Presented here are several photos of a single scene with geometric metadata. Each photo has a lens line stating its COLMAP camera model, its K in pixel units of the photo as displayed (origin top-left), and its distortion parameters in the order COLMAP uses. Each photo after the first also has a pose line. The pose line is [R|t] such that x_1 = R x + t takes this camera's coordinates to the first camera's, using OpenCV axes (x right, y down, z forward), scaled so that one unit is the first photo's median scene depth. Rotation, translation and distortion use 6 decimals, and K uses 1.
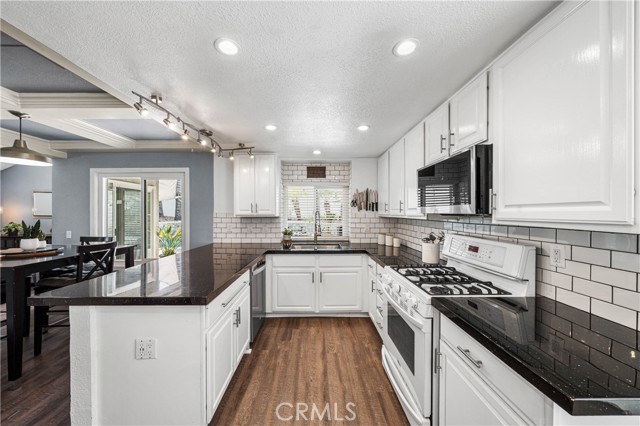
lens RADIAL K [[227.8, 0, 320.0], [0, 227.8, 213.0], [0, 0, 1]] dist [-0.001655, -0.000200]
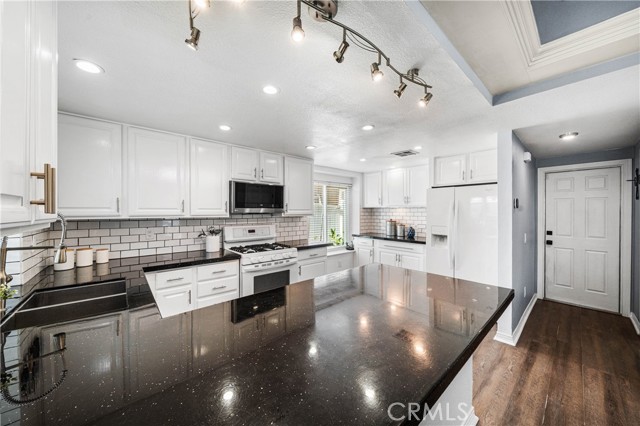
lens RADIAL K [[227.8, 0, 320.0], [0, 227.8, 213.0], [0, 0, 1]] dist [-0.001655, -0.000200]
pose [[-0.660457, 0.000903, 0.750863, -0.571695], [0.002009, 0.999998, 0.000565, 0.002007], [-0.750861, 0.001882, -0.660457, 0.916060]]
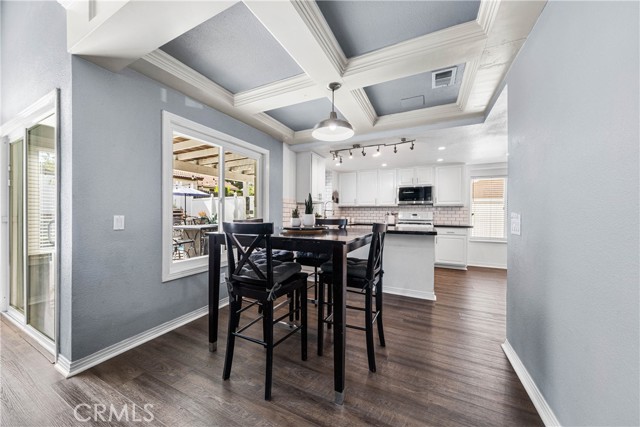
lens RADIAL K [[227.8, 0, 320.0], [0, 227.8, 213.5], [0, 0, 1]] dist [-0.001655, -0.000200]
pose [[0.443682, 0.002484, 0.896181, -1.434084], [-0.006950, 0.999976, 0.000669, 0.072721], [-0.896157, -0.006526, 0.443688, 0.384069]]
